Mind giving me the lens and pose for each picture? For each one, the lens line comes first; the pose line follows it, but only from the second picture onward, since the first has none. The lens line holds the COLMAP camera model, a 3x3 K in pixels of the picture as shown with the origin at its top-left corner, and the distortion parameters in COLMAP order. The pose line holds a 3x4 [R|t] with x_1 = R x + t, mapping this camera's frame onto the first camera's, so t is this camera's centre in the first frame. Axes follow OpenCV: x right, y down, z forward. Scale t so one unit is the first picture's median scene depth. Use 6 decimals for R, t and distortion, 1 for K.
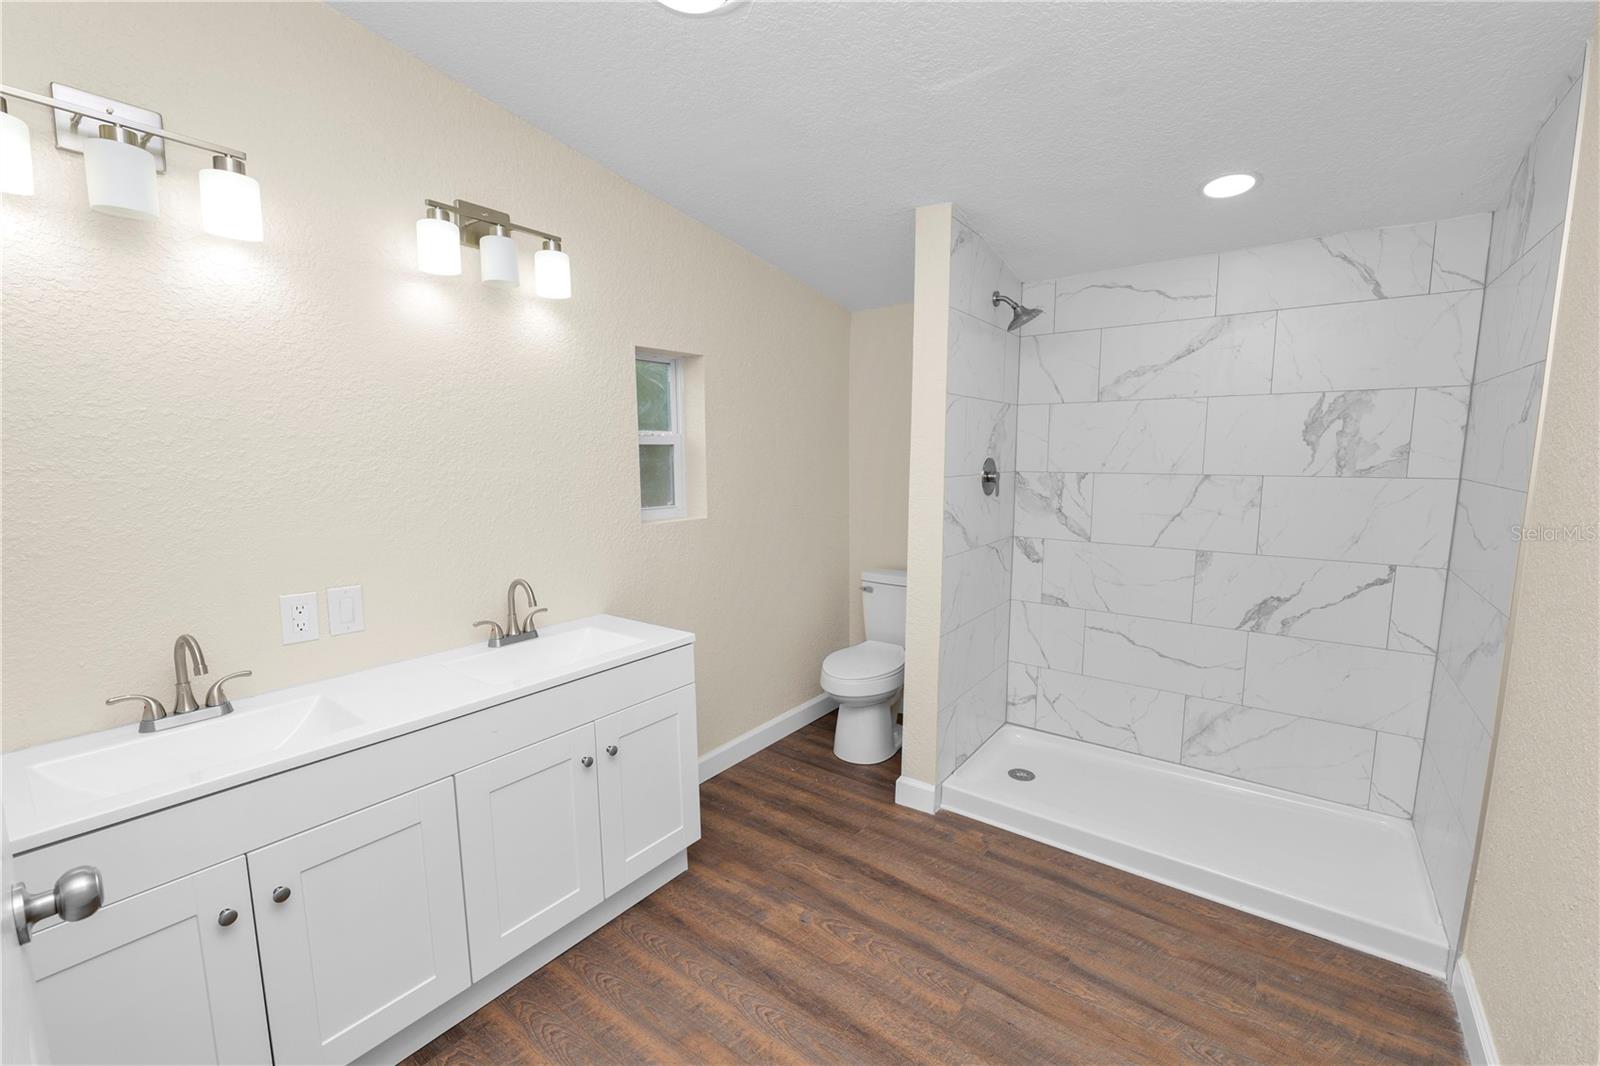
lens RADIAL K [[657.9, 0, 801.1], [0, 657.9, 532.4], [0, 0, 1]] dist [-0.009248, 0.000452]
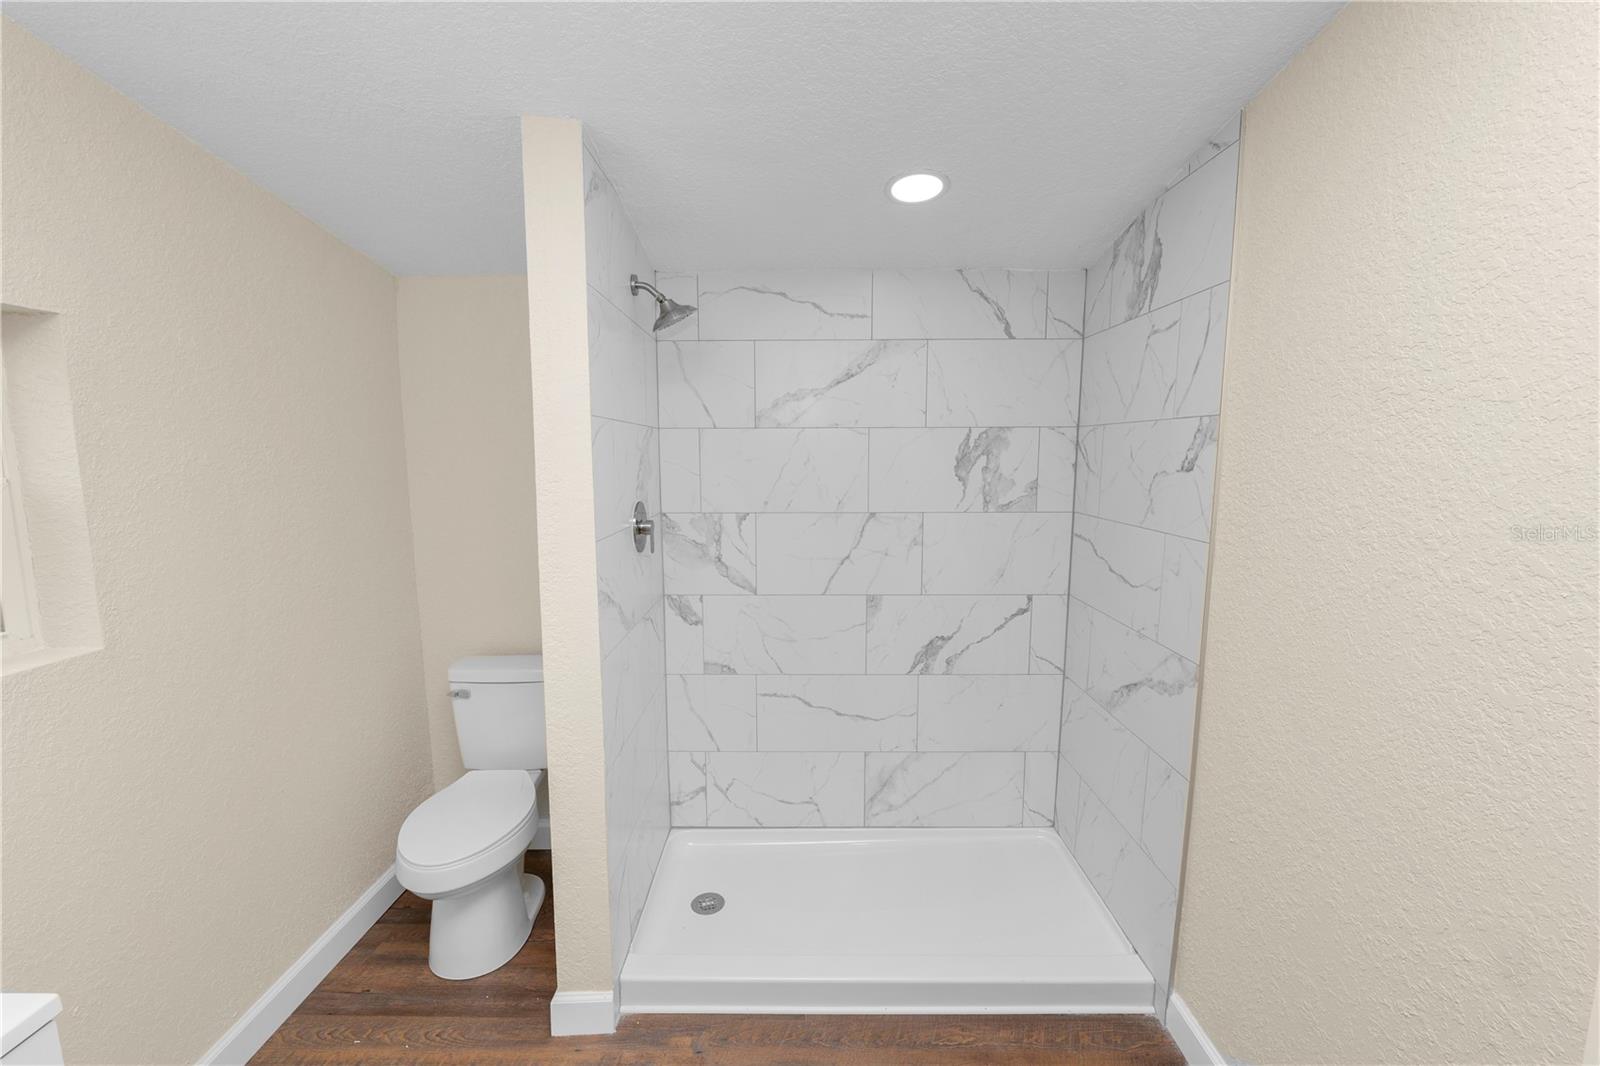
lens RADIAL K [[658.0, 0, 799.0], [0, 658.0, 535.9], [0, 0, 1]] dist [-0.009600, -0.000123]
pose [[0.803345, -0.072121, 0.591130, -0.008128], [0.073311, 0.997066, 0.022018, -0.086040], [-0.590984, 0.025648, 0.806275, 0.332003]]
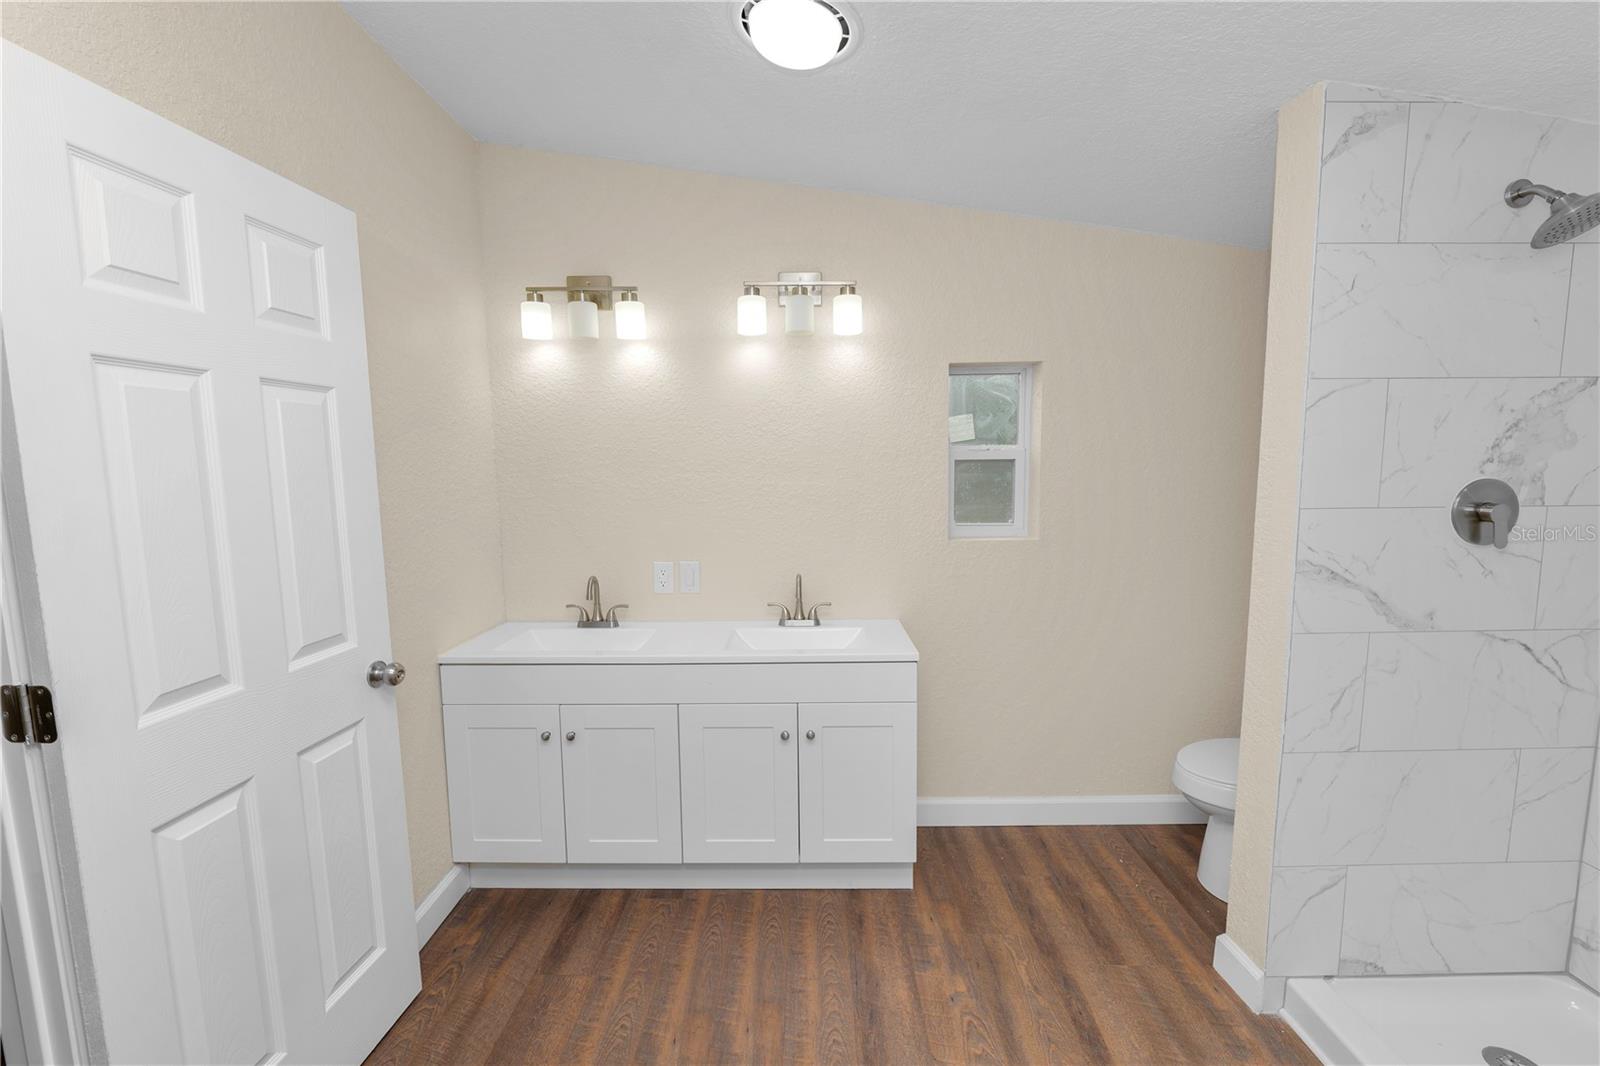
lens RADIAL K [[657.9, 0, 801.1], [0, 657.9, 532.4], [0, 0, 1]] dist [-0.009248, 0.000452]
pose [[0.596734, 0.081497, -0.798290, 0.420694], [-0.090180, 0.995338, 0.034203, -0.037089], [0.797356, 0.051579, 0.601302, 0.213733]]
